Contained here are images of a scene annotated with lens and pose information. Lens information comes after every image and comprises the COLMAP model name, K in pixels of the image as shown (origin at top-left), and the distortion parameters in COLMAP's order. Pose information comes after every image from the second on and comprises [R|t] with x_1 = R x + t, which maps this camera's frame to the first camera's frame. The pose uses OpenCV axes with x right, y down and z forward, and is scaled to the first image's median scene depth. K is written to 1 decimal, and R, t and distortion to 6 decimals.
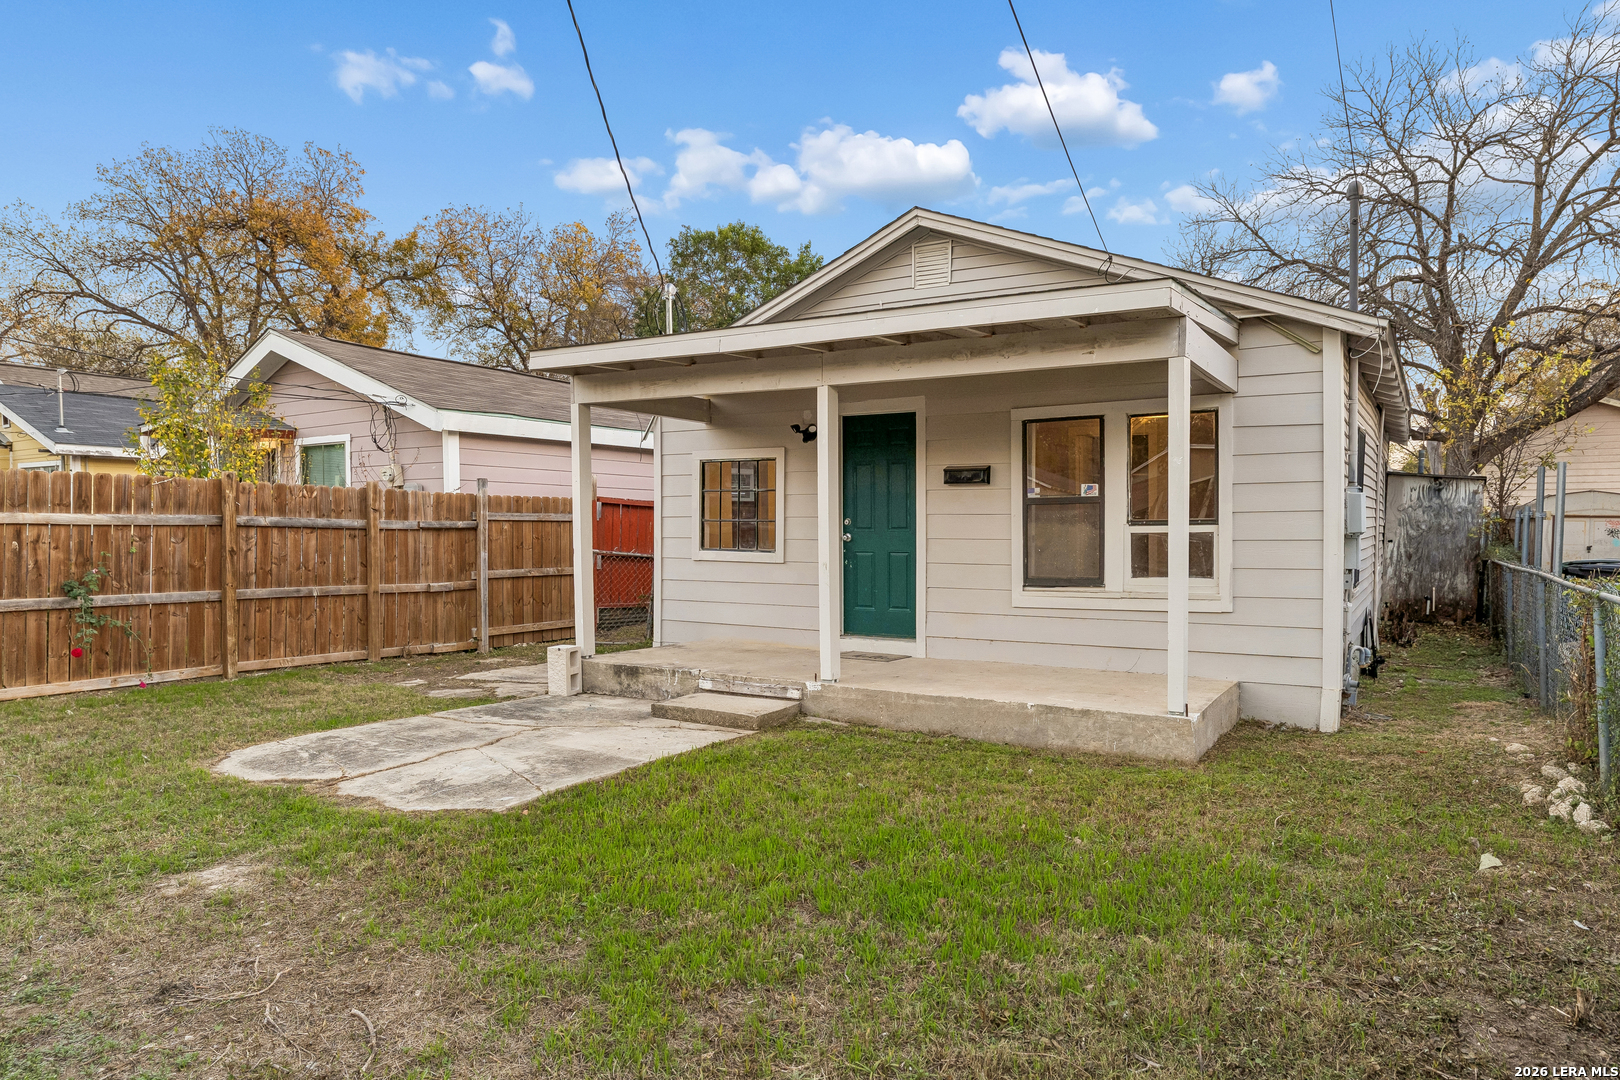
lens RADIAL K [[974.5, 0, 770.9], [0, 974.5, 498.1], [0, 0, 1]] dist [-0.001712, -0.001142]
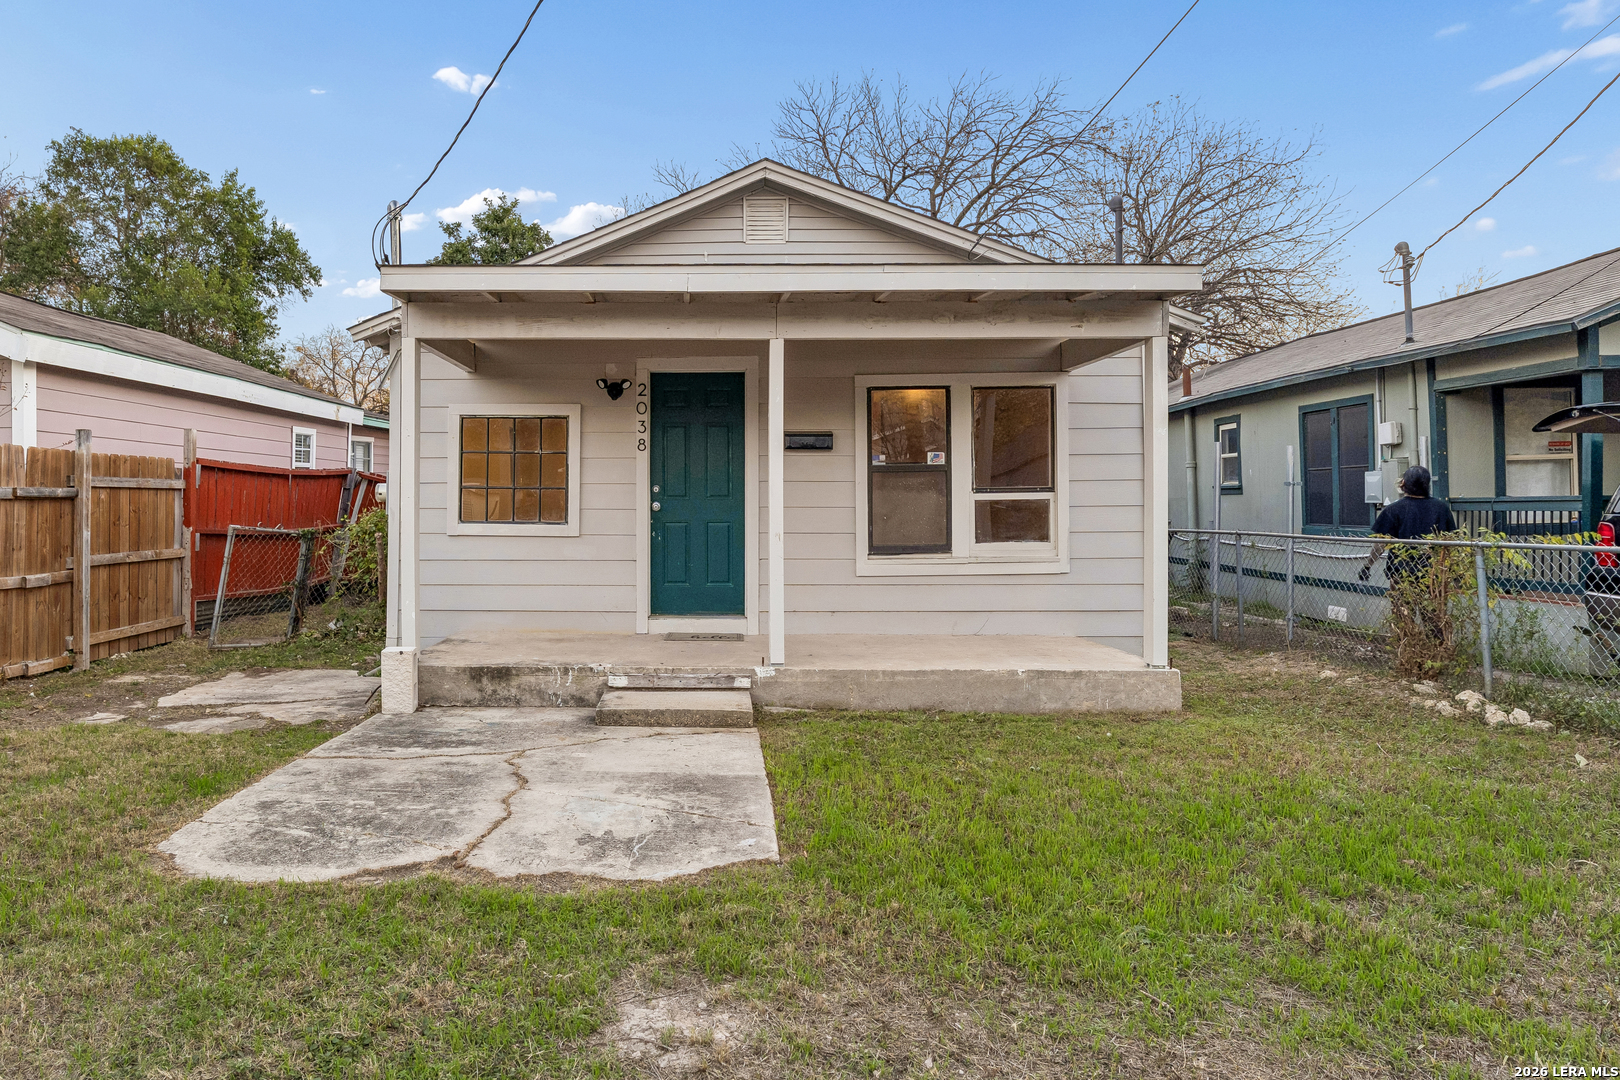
lens RADIAL K [[1037.0, 0, 584.9], [0, 1037.0, 422.7], [0, 0, 1]] dist [-0.004061, 0.000162]
pose [[0.881138, 0.033736, 0.471655, -0.482266], [-0.012585, 0.998772, -0.047927, 0.010622], [-0.472692, 0.036295, 0.880480, 0.200497]]
